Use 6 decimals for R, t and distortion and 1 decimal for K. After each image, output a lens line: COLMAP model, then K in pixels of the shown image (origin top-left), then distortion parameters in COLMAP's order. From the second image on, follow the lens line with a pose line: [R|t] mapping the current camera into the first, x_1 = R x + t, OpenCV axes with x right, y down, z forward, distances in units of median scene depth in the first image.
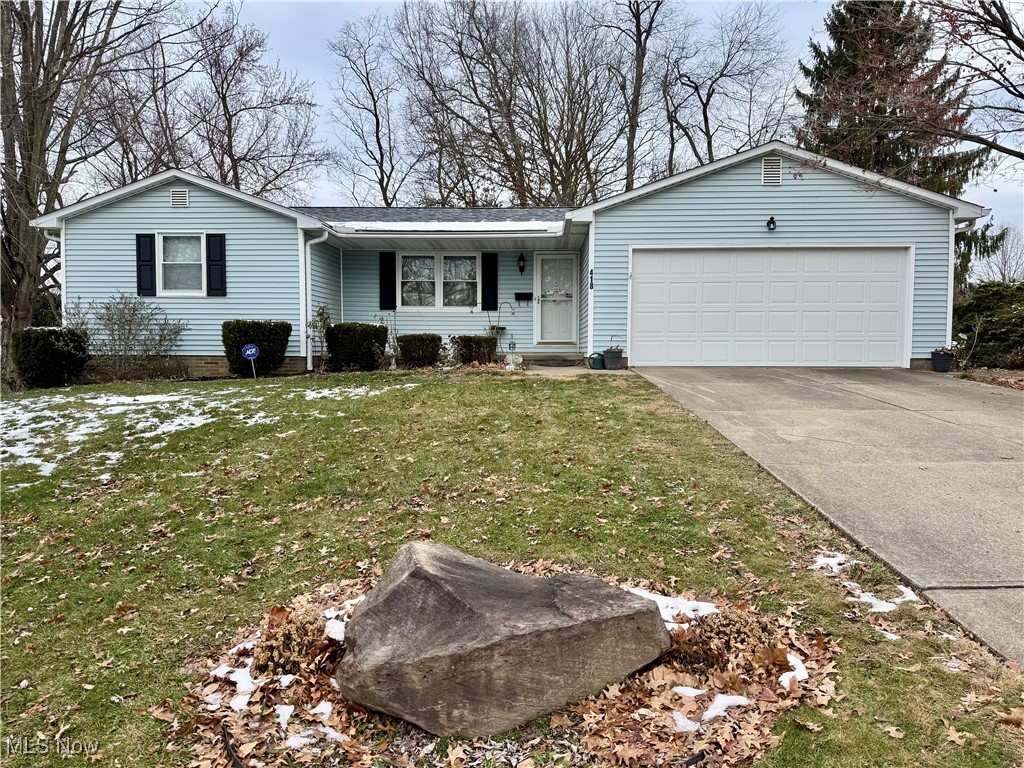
lens RADIAL K [[715.7, 0, 511.4], [0, 715.7, 382.8], [0, 0, 1]] dist [0.038098, -0.049867]
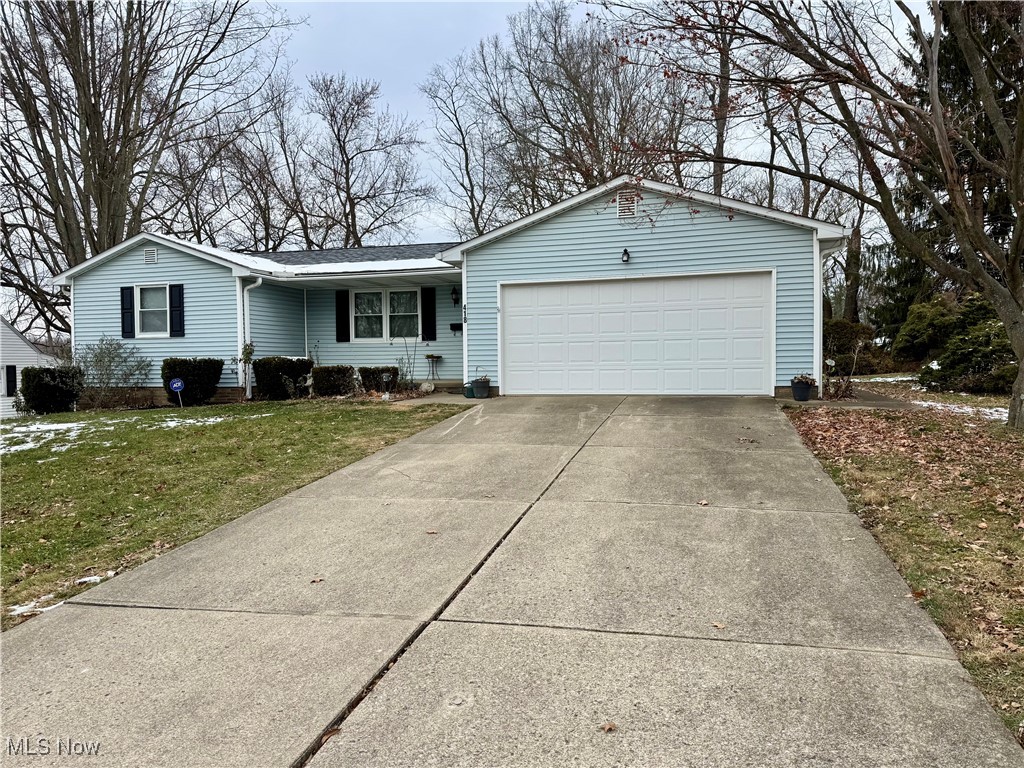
lens RADIAL K [[715.7, 0, 553.8], [0, 715.7, 395.2], [0, 0, 1]] dist [0.038098, -0.049867]
pose [[0.972092, -0.003545, -0.234573, 0.474675], [0.004097, 0.999990, 0.001866, -0.023261], [0.234564, -0.002774, 0.972097, -0.012492]]
